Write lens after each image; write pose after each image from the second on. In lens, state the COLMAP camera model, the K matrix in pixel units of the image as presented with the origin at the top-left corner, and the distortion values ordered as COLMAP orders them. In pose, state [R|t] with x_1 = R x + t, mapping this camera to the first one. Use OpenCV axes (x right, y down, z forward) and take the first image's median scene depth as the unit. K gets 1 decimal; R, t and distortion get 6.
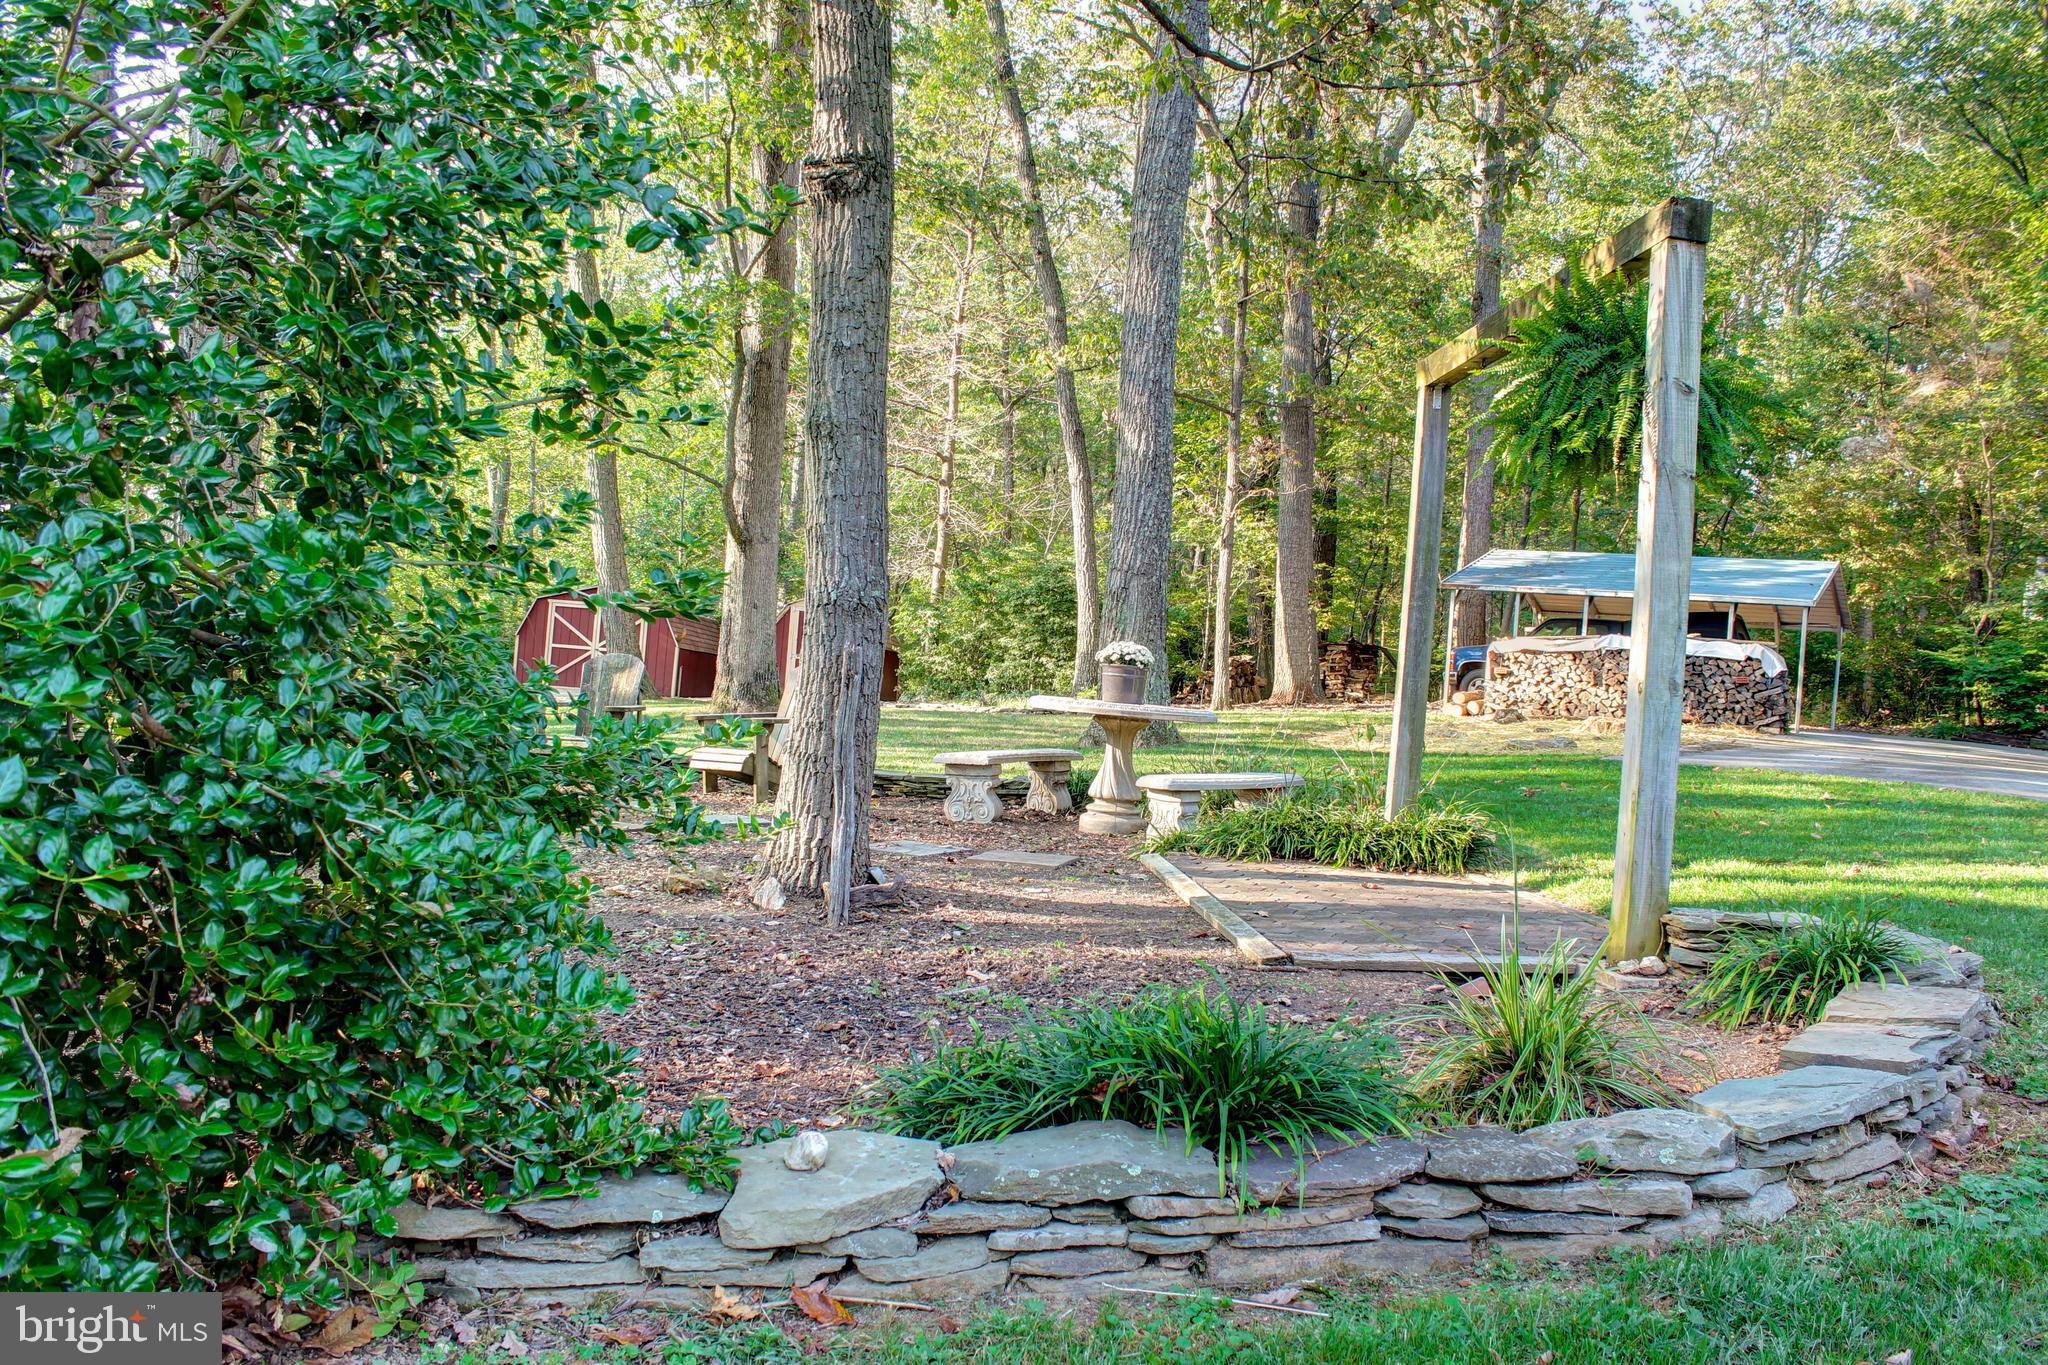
lens RADIAL K [[1654.1, 0, 1024.0], [0, 1654.1, 682.5], [0, 0, 1]] dist [-0.108427, 0.002429]
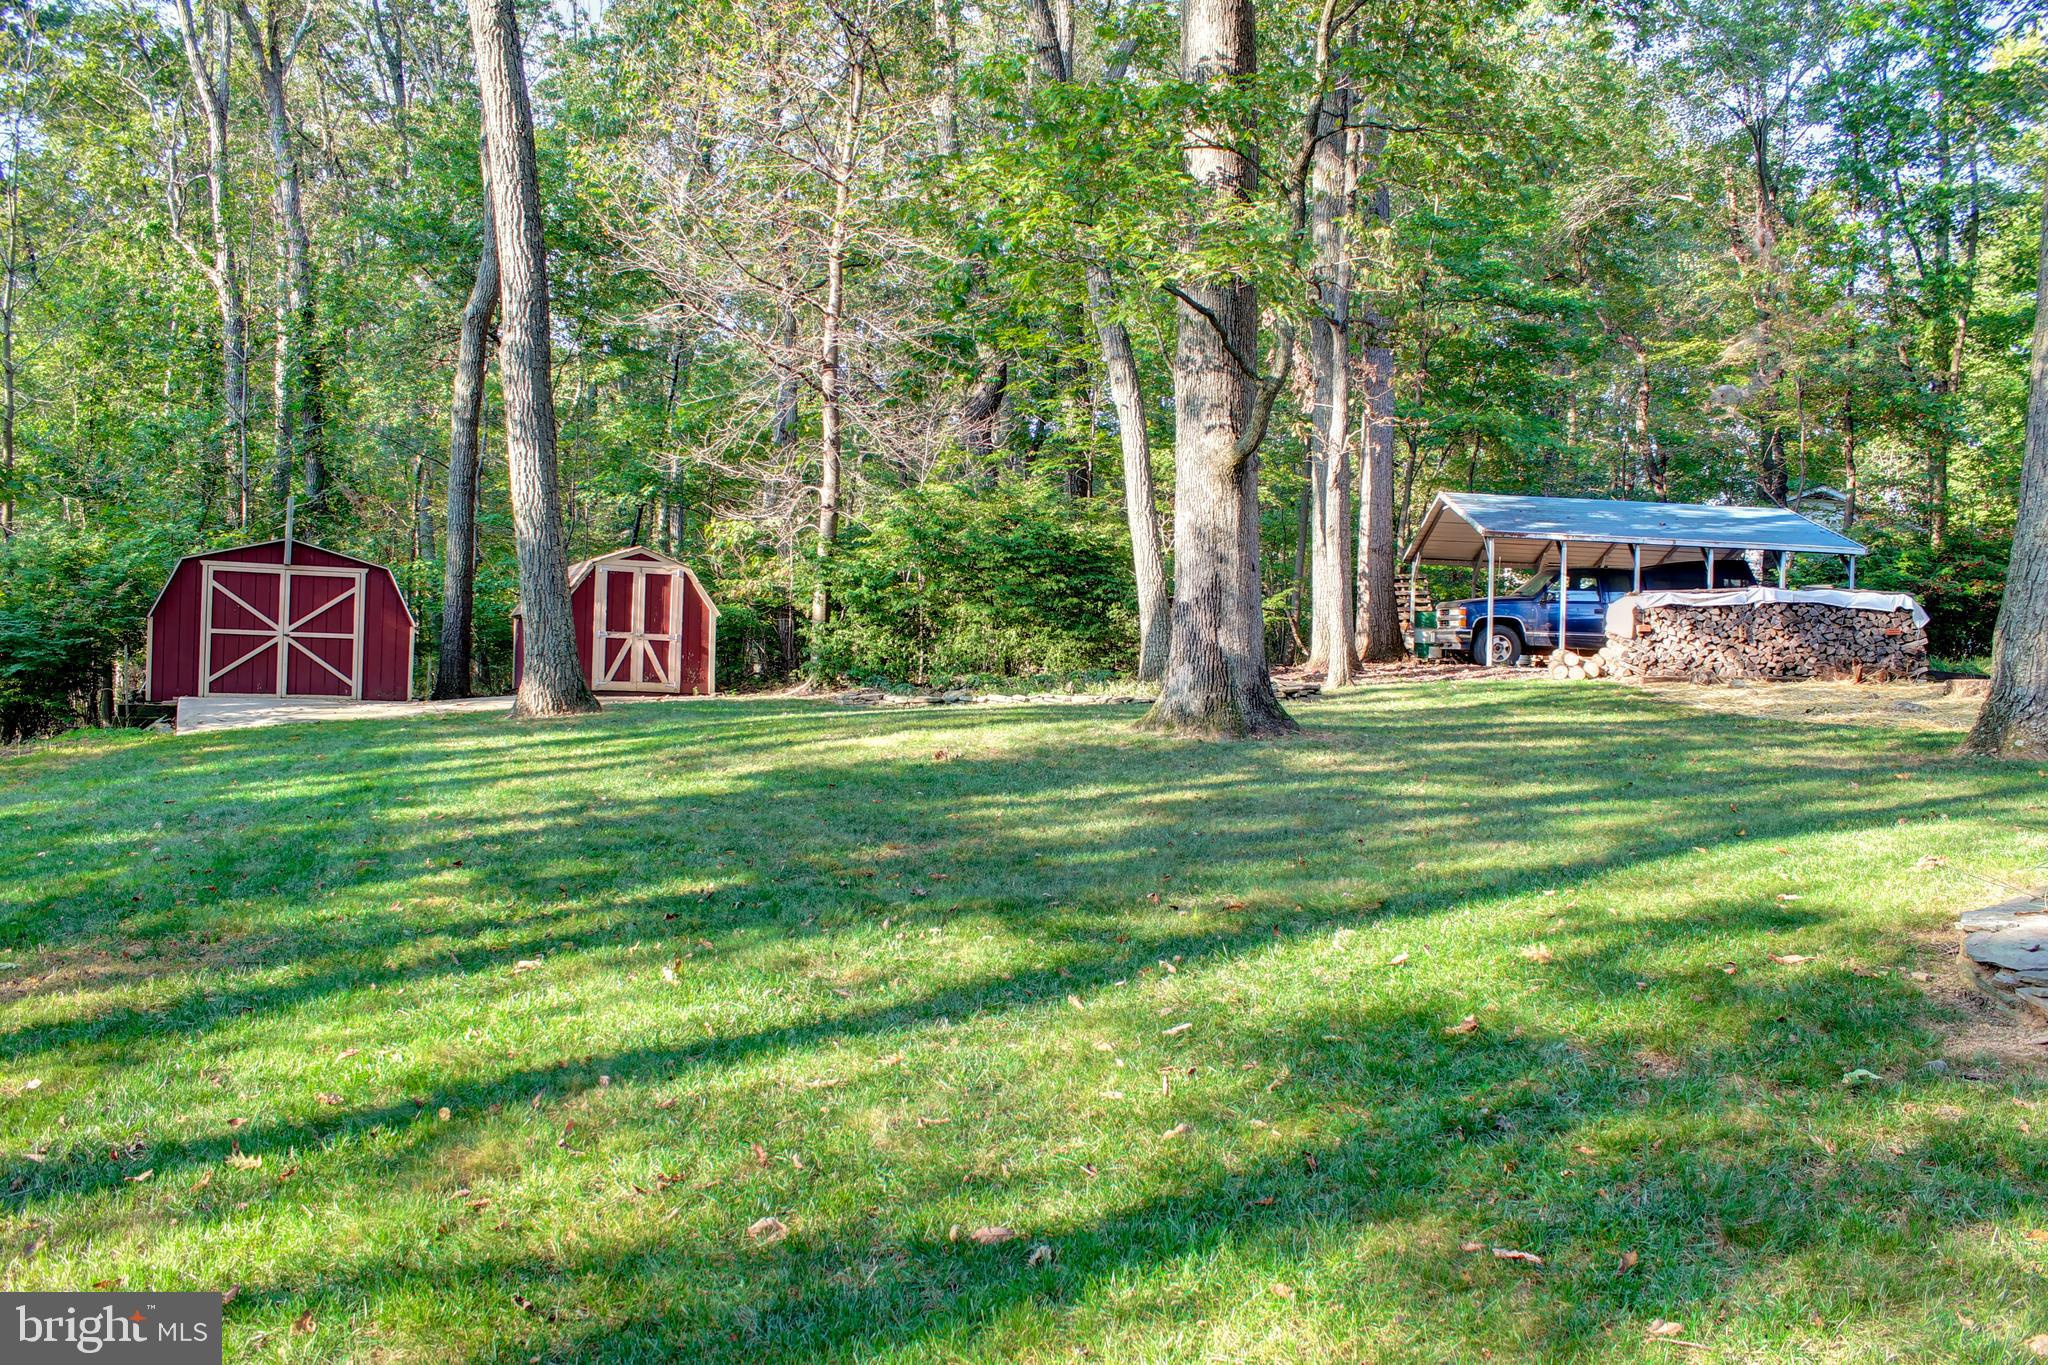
lens RADIAL K [[1654.1, 0, 1024.0], [0, 1654.1, 682.5], [0, 0, 1]] dist [-0.108427, 0.002429]
pose [[0.854668, -0.049657, 0.516794, -0.468361], [0.032090, 0.998565, 0.042880, -0.027061], [-0.518182, -0.020064, 0.855035, 0.409273]]
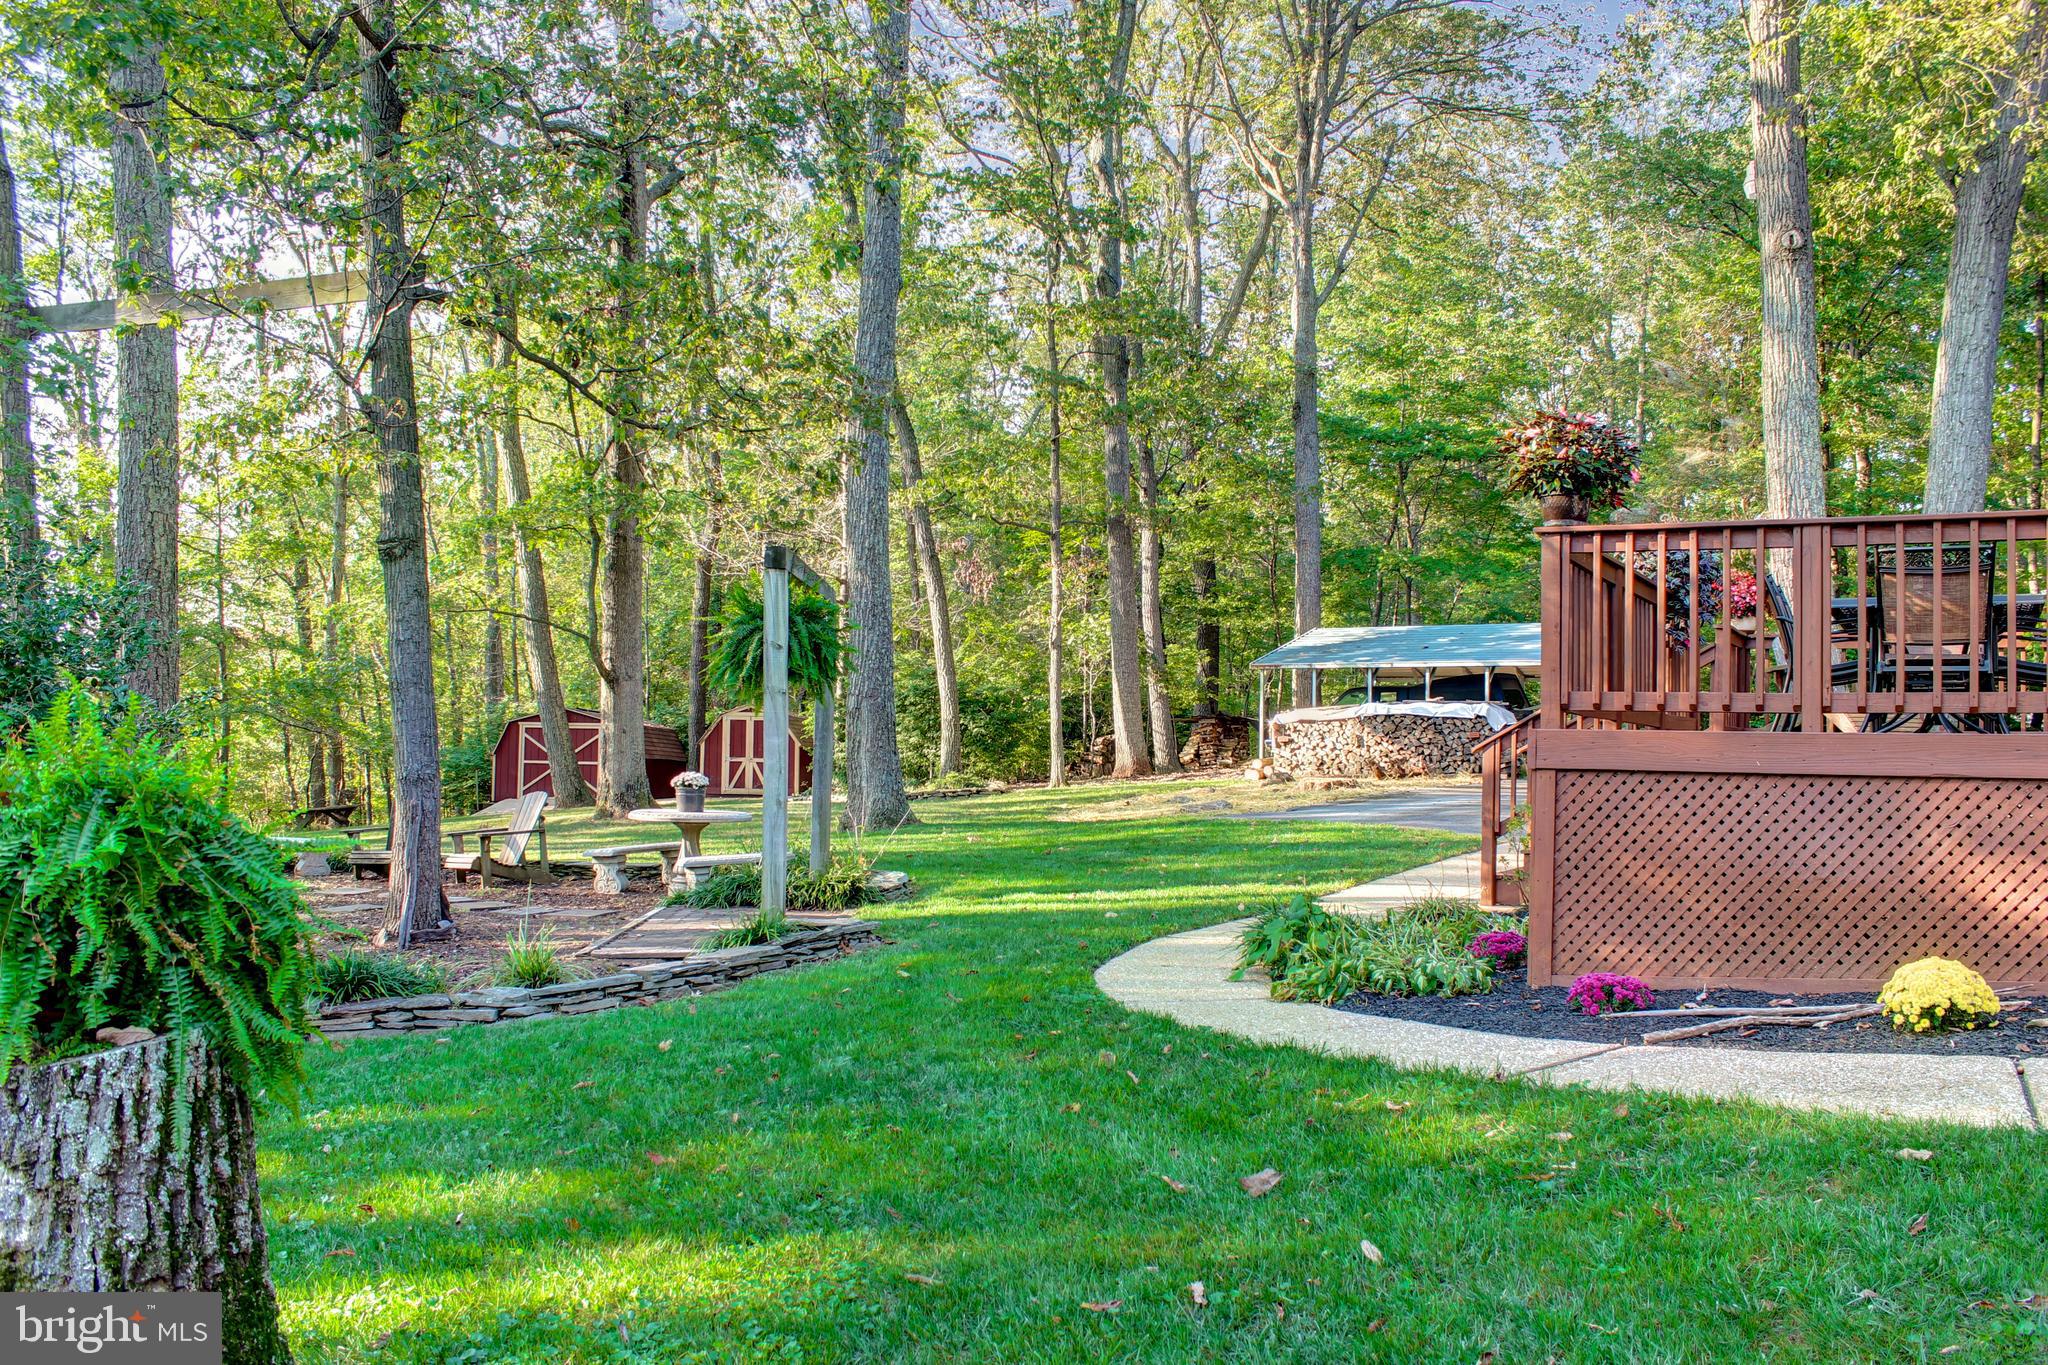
lens RADIAL K [[1654.1, 0, 1024.0], [0, 1654.1, 682.5], [0, 0, 1]] dist [-0.108427, 0.002429]
pose [[0.997174, -0.065917, -0.036045, 0.151773], [0.064272, 0.996916, -0.045038, -0.006372], [0.038903, 0.042594, 0.998335, -0.183780]]
